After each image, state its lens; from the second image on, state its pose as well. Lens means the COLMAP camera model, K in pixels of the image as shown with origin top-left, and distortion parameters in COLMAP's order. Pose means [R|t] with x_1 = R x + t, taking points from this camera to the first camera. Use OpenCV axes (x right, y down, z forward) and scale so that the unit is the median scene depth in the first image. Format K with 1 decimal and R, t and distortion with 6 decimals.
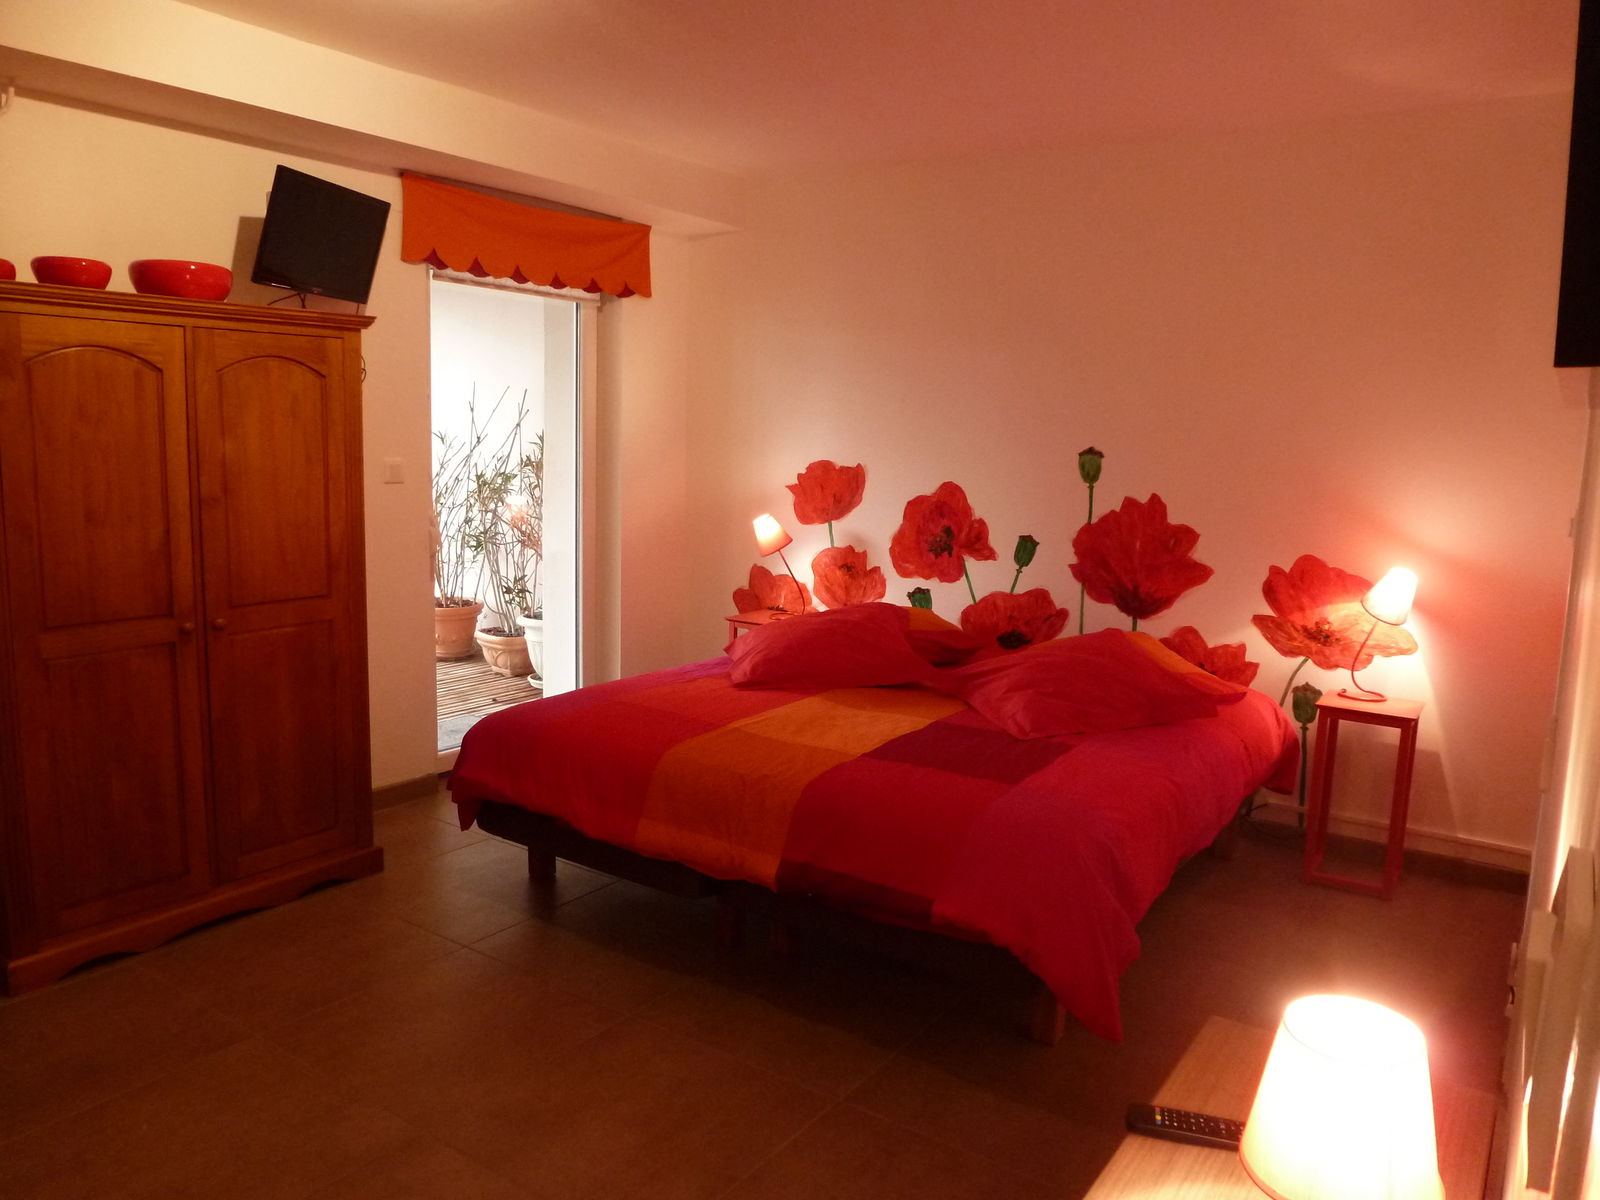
lens RADIAL K [[1152.7, 0, 796.1], [0, 1152.7, 595.0], [0, 0, 1]] dist [-0.075291, 0.041015]
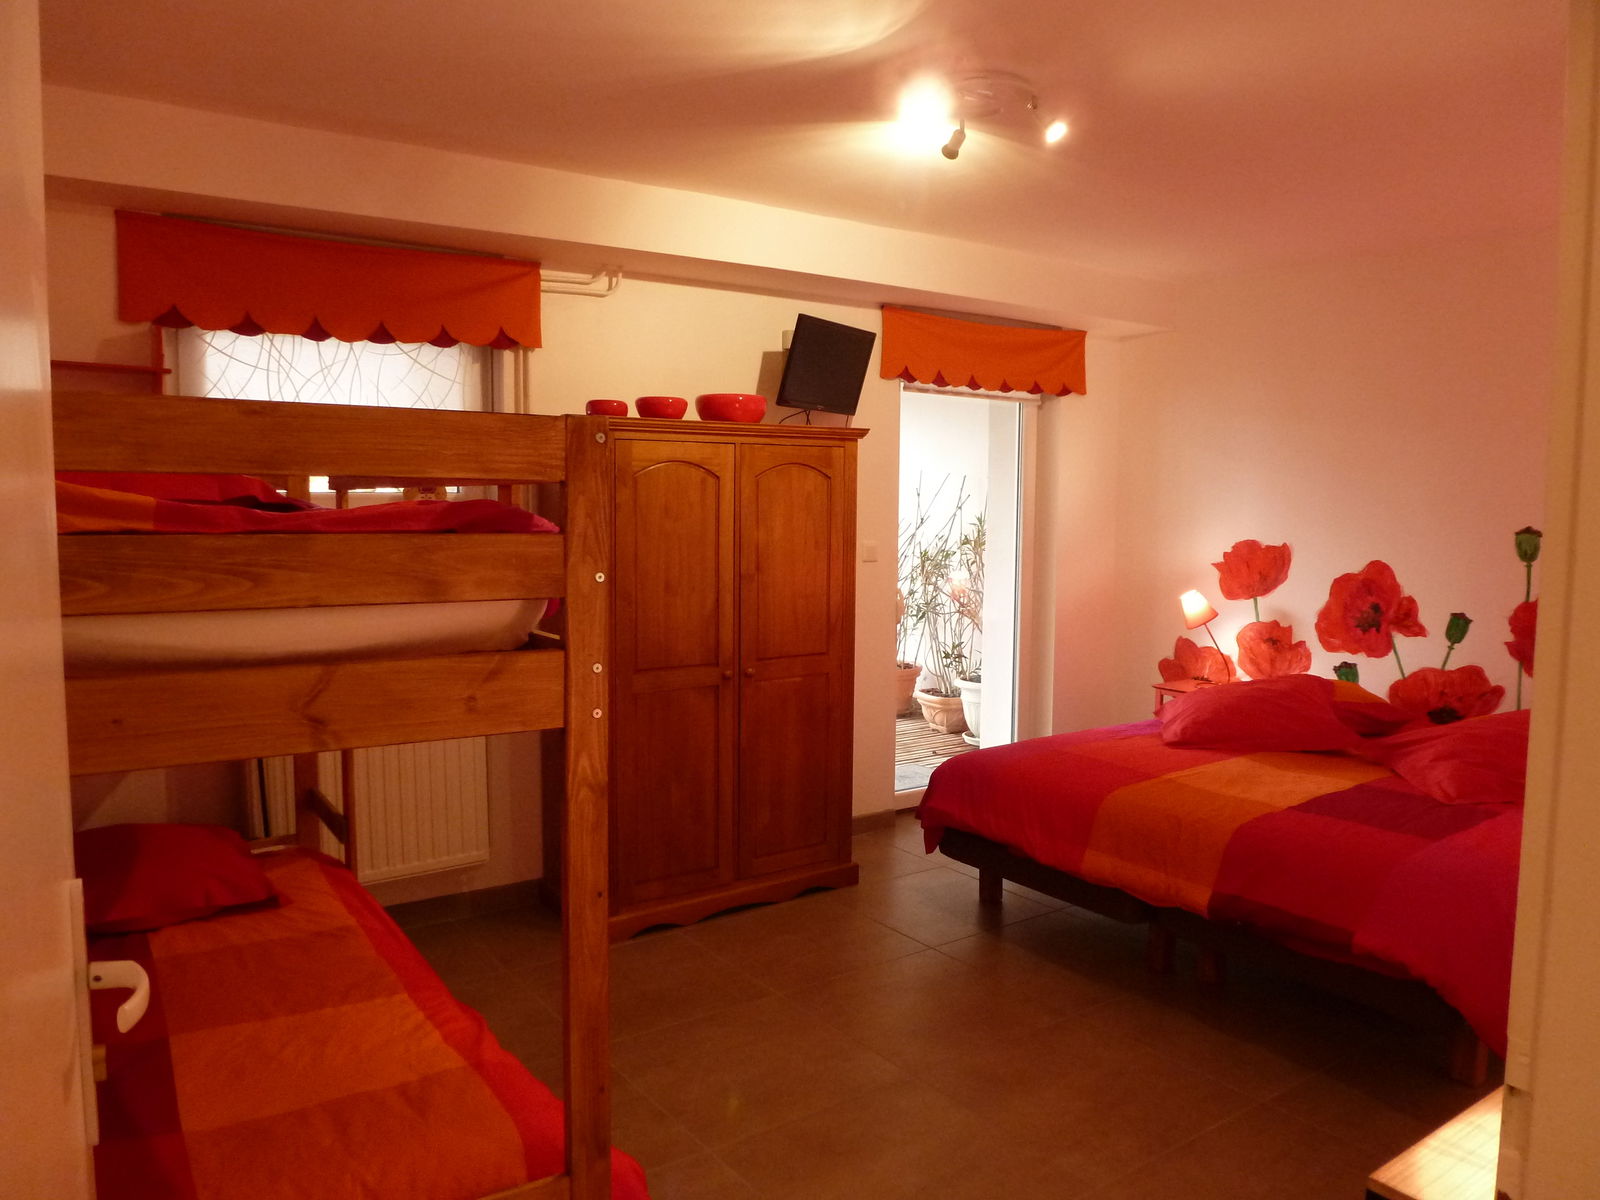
lens RADIAL K [[1152.7, 0, 796.1], [0, 1152.7, 595.0], [0, 0, 1]] dist [-0.075291, 0.041015]
pose [[0.940622, 0.009719, -0.339317, -0.013672], [-0.030585, 0.997951, -0.056201, 0.006611], [0.338076, 0.063242, 0.938992, -0.143920]]
